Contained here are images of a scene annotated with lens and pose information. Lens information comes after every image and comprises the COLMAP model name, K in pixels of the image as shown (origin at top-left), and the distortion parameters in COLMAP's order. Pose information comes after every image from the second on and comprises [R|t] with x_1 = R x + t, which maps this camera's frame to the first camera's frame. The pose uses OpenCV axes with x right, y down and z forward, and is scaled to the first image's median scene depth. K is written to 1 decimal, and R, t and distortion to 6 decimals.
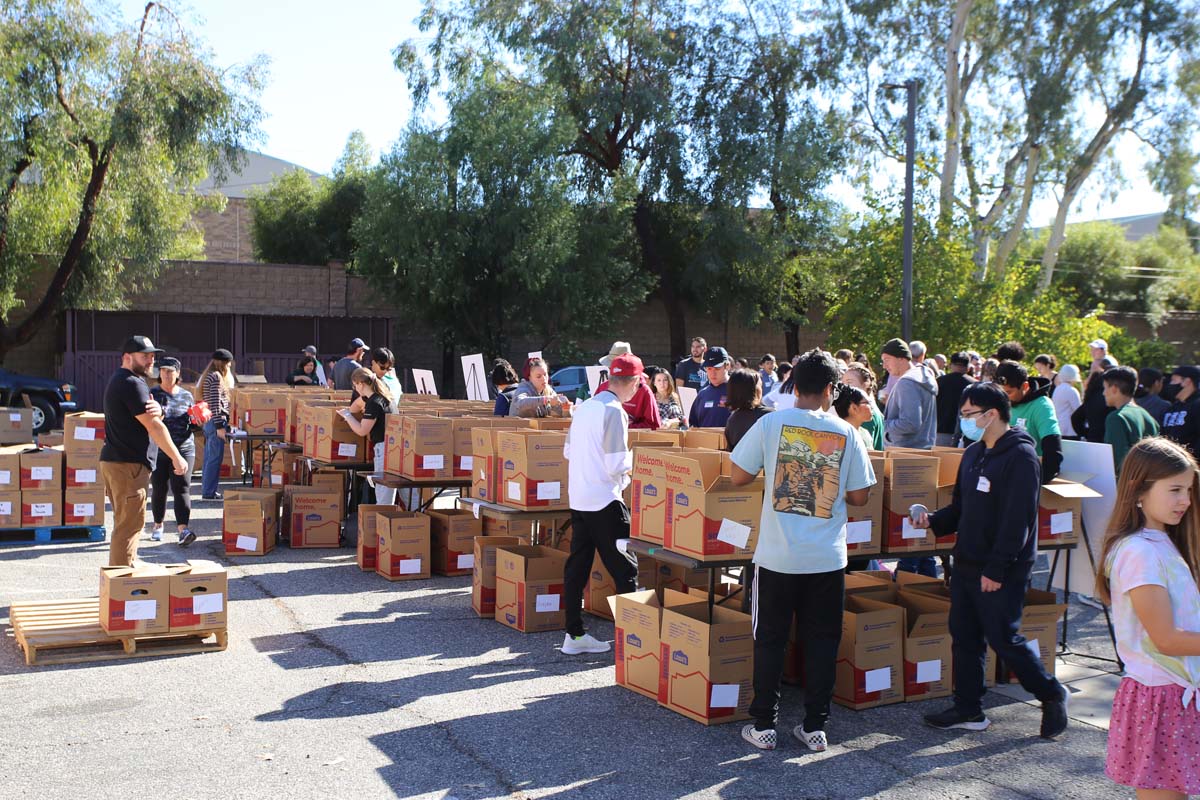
lens RADIAL K [[1339.2, 0, 583.2], [0, 1339.2, 399.2], [0, 0, 1]] dist [0.007334, 0.160823]
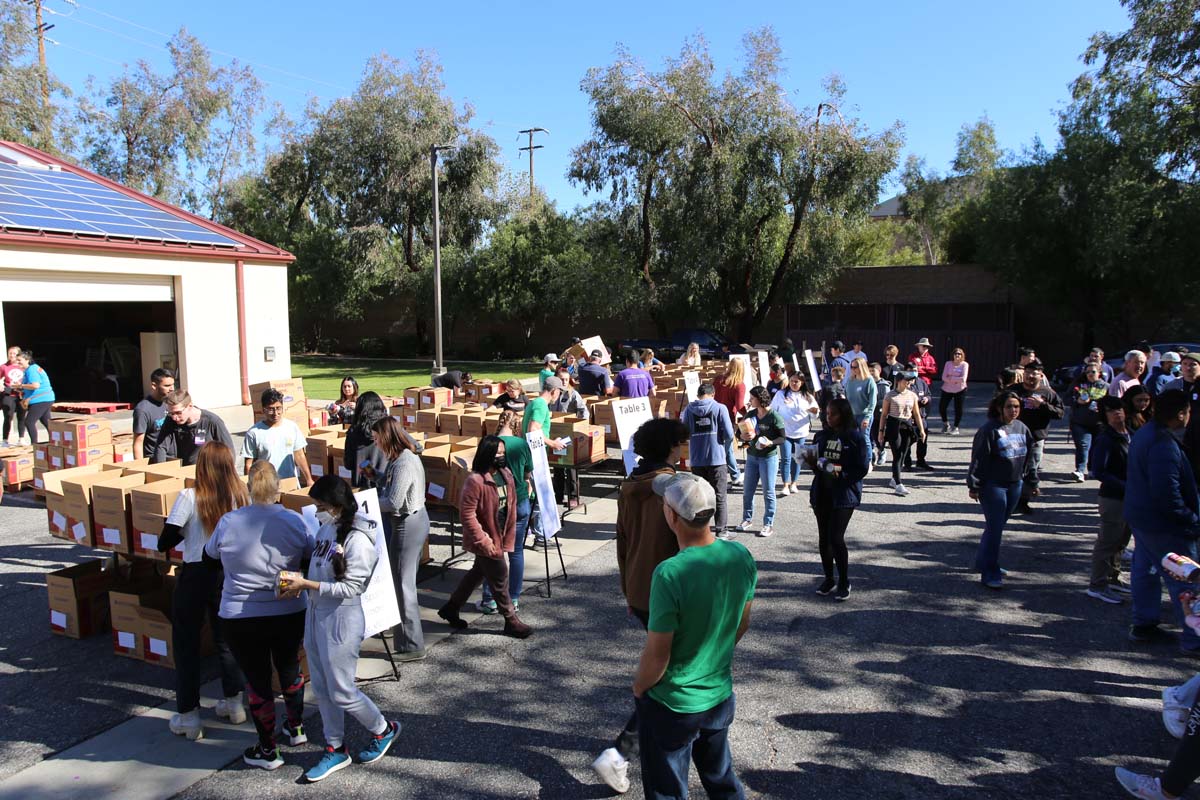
lens RADIAL K [[822.3, 0, 589.1], [0, 822.3, 391.7], [0, 0, 1]] dist [-0.035658, 0.056049]
pose [[0.580777, 0.067303, -0.811275, 0.235240], [-0.012997, 0.997216, 0.073424, -0.024533], [0.813959, -0.032099, 0.580035, 0.177955]]
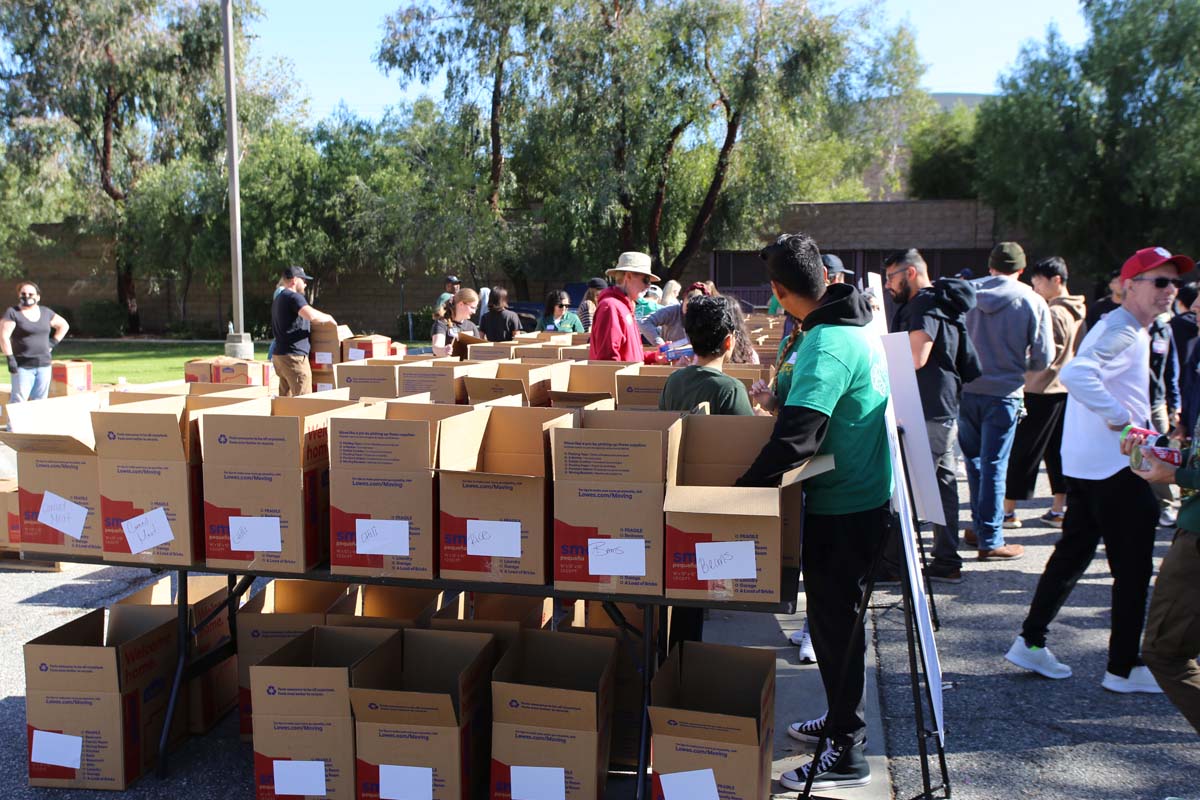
lens RADIAL K [[1135.7, 0, 592.6], [0, 1135.7, 402.7], [0, 0, 1]] dist [-0.010714, 0.127910]
pose [[0.774718, 0.048614, -0.630436, 0.126799], [-0.009503, 0.997823, 0.065266, 0.000876], [0.632236, -0.044572, 0.773493, 0.137141]]
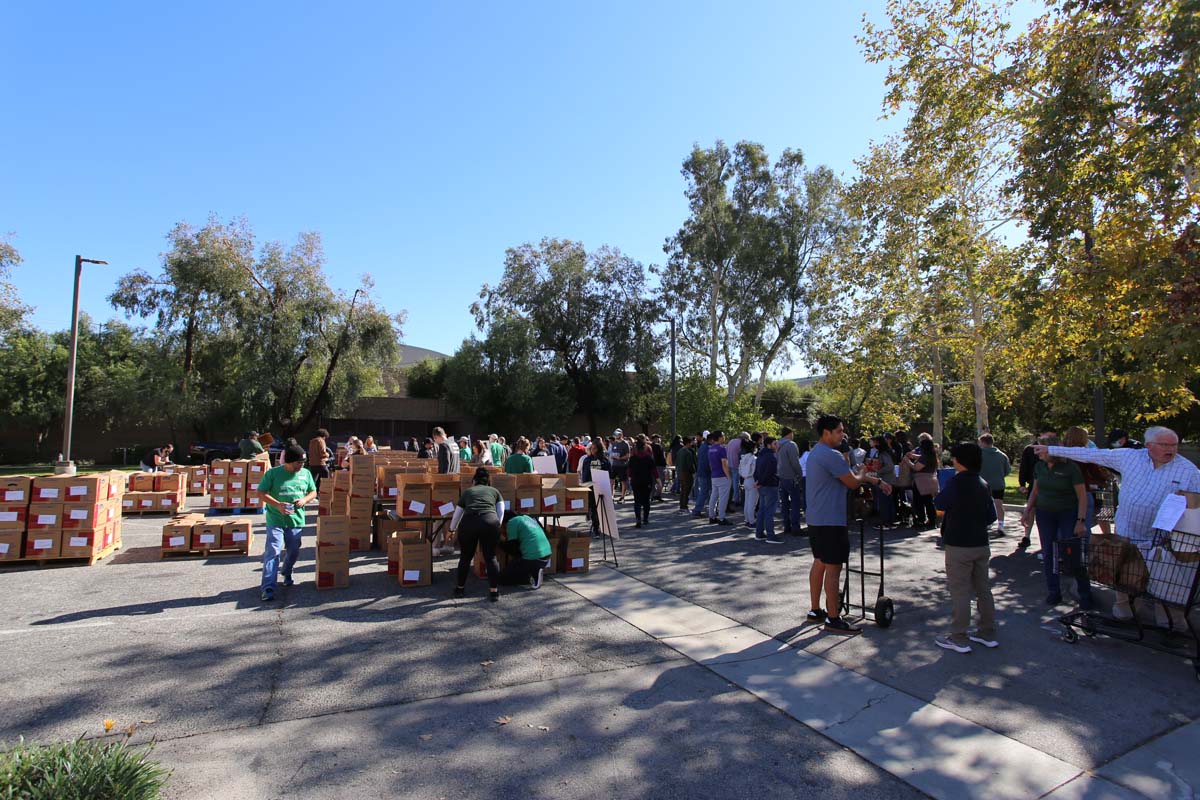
lens RADIAL K [[604.3, 0, 588.1], [0, 604.3, 392.6], [0, 0, 1]] dist [-0.089348, 0.048435]
pose [[0.999904, -0.003286, -0.013428, 0.077787], [0.001820, 0.994177, -0.107742, 0.001429], [0.013704, 0.107707, 0.994088, -0.018977]]
